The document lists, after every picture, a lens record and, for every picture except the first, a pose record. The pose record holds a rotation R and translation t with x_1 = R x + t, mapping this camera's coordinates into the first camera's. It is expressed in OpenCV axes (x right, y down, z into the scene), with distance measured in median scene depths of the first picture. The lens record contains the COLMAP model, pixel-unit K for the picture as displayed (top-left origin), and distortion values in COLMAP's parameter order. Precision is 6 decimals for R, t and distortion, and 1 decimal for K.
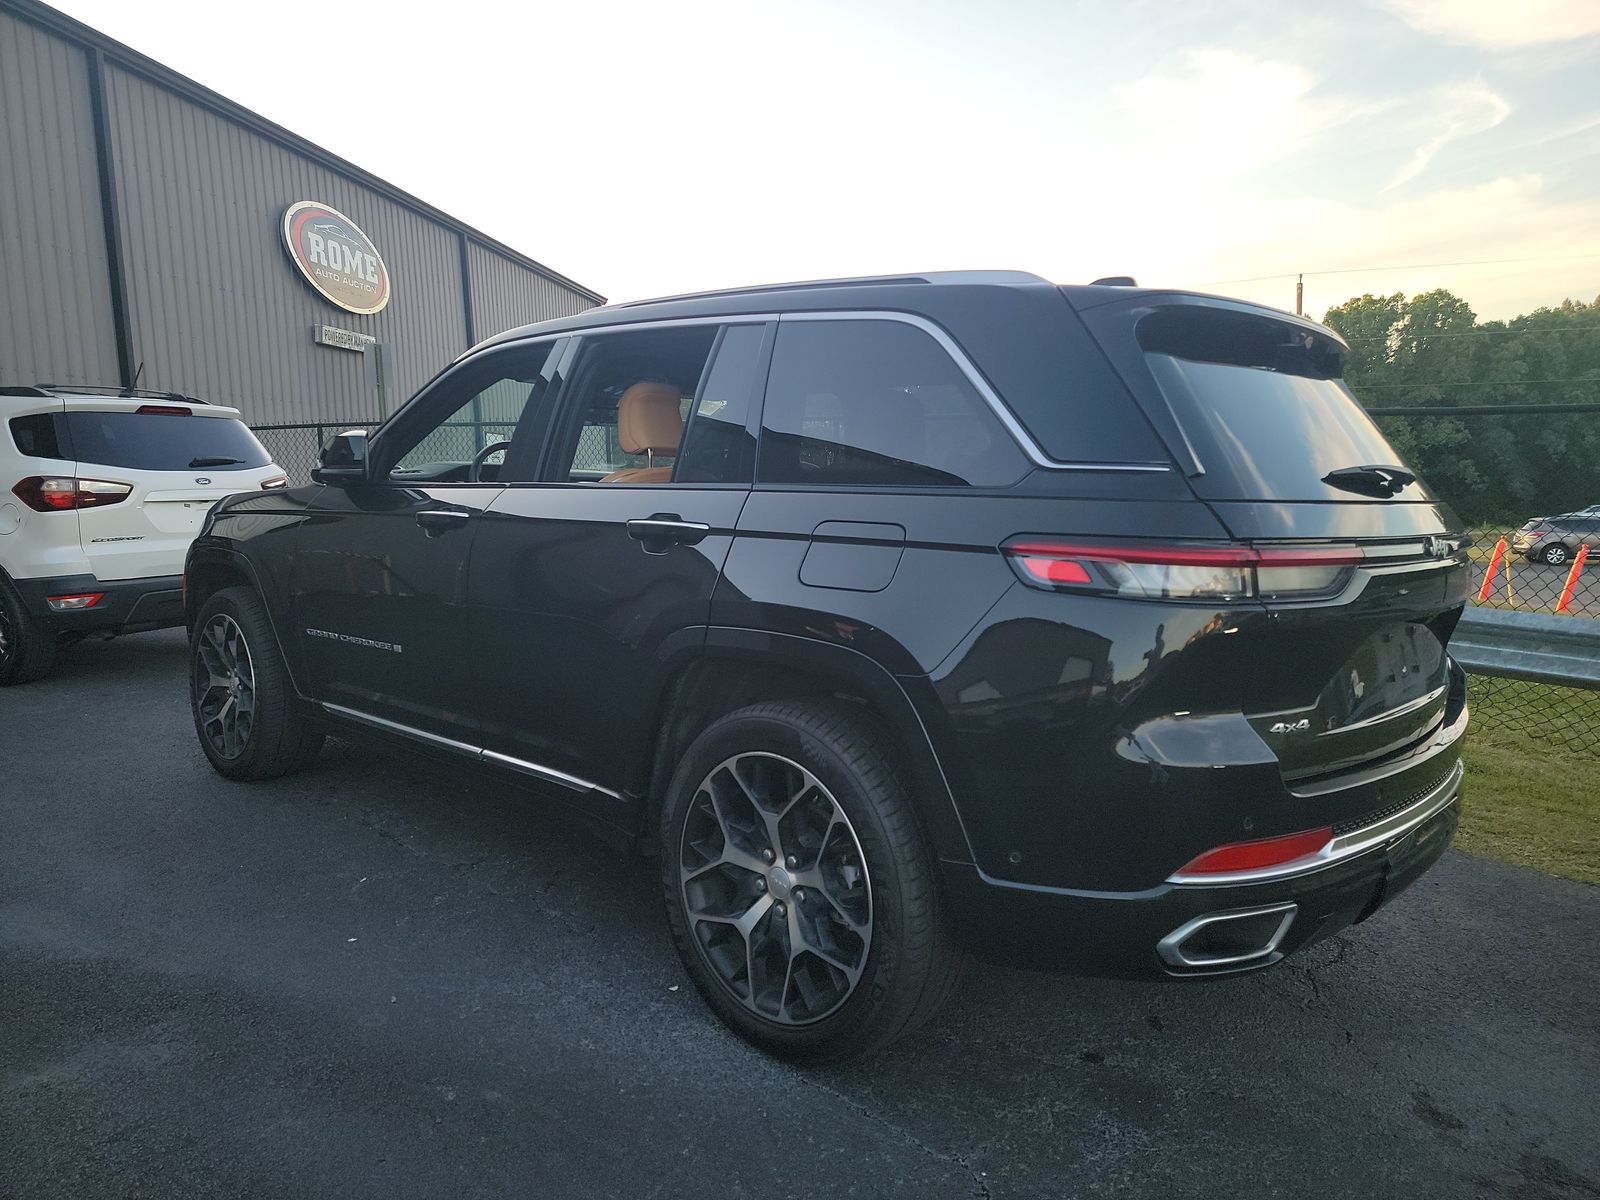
lens RADIAL K [[1127.8, 0, 795.5], [0, 1127.8, 595.8], [0, 0, 1]] dist [0.031872, 0.000757]
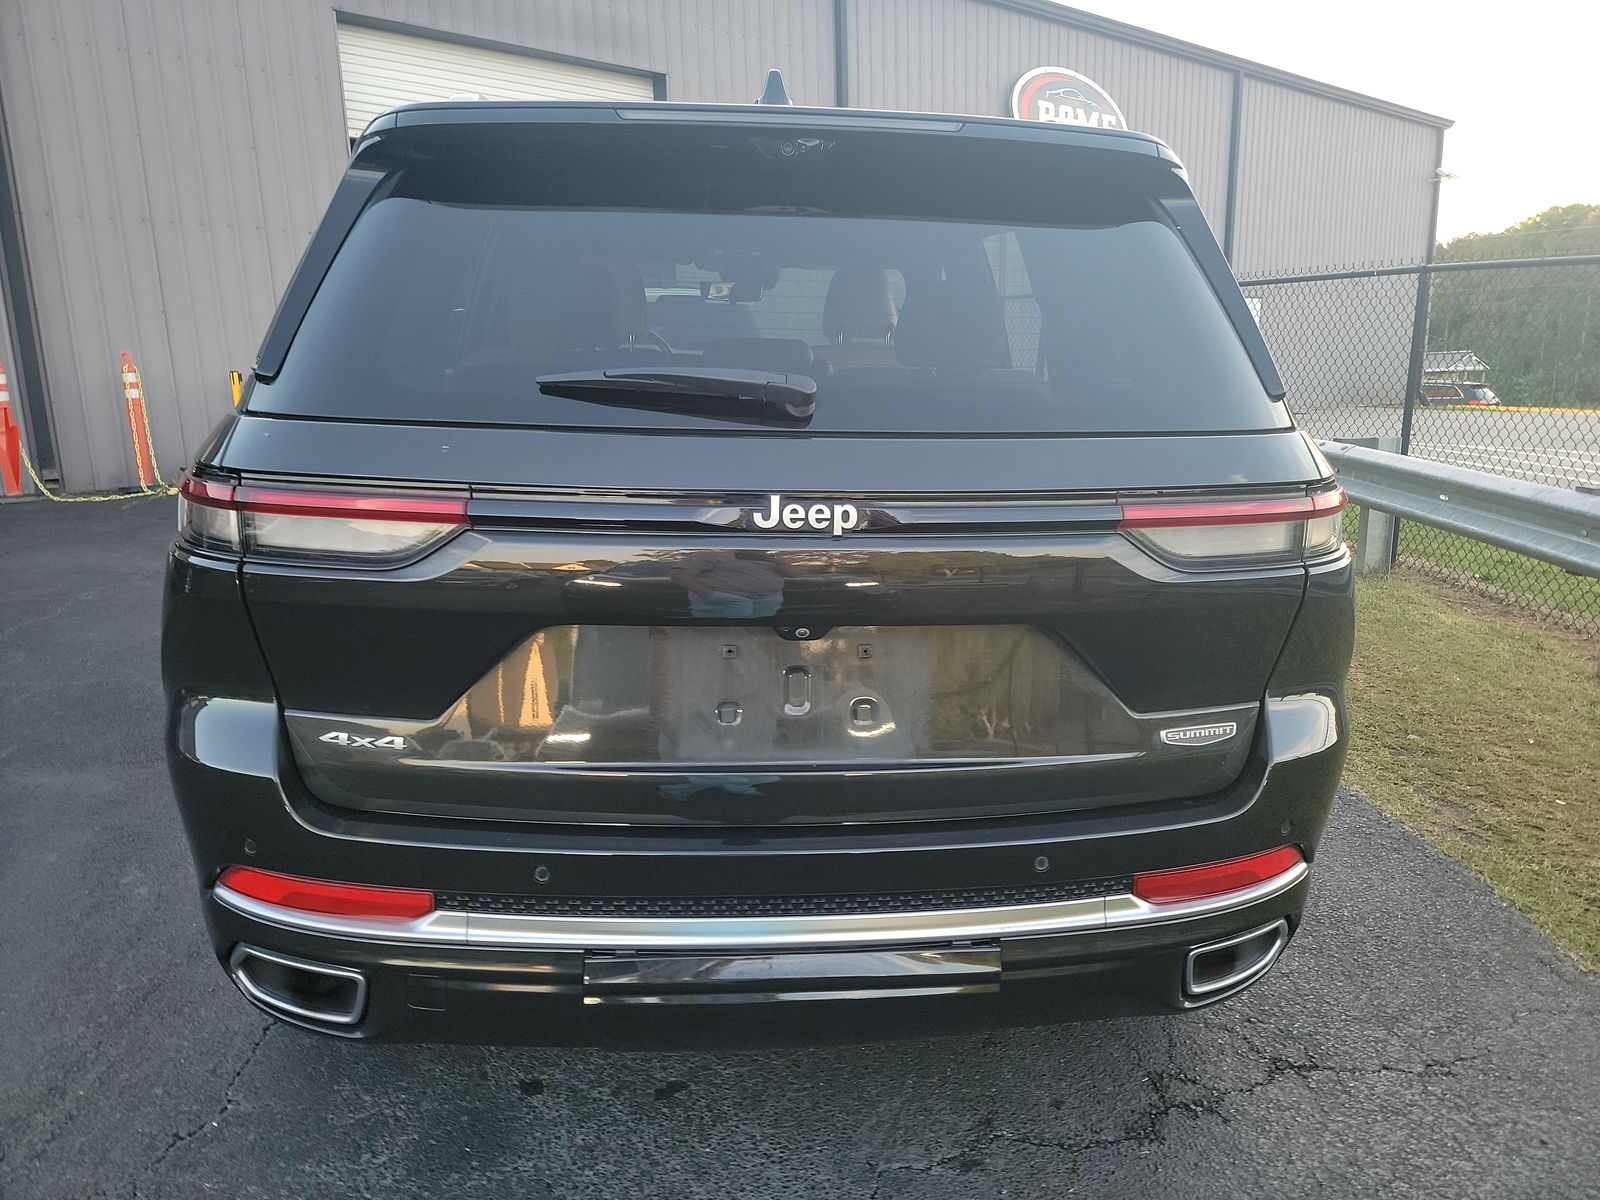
lens RADIAL K [[1127.8, 0, 797.4], [0, 1127.8, 607.9], [0, 0, 1]] dist [0.031872, 0.000757]
pose [[0.728080, 0.147346, -0.669469, 0.153796], [-0.063098, 0.986884, 0.148585, -0.012830], [0.682582, -0.065940, 0.727828, 0.093196]]
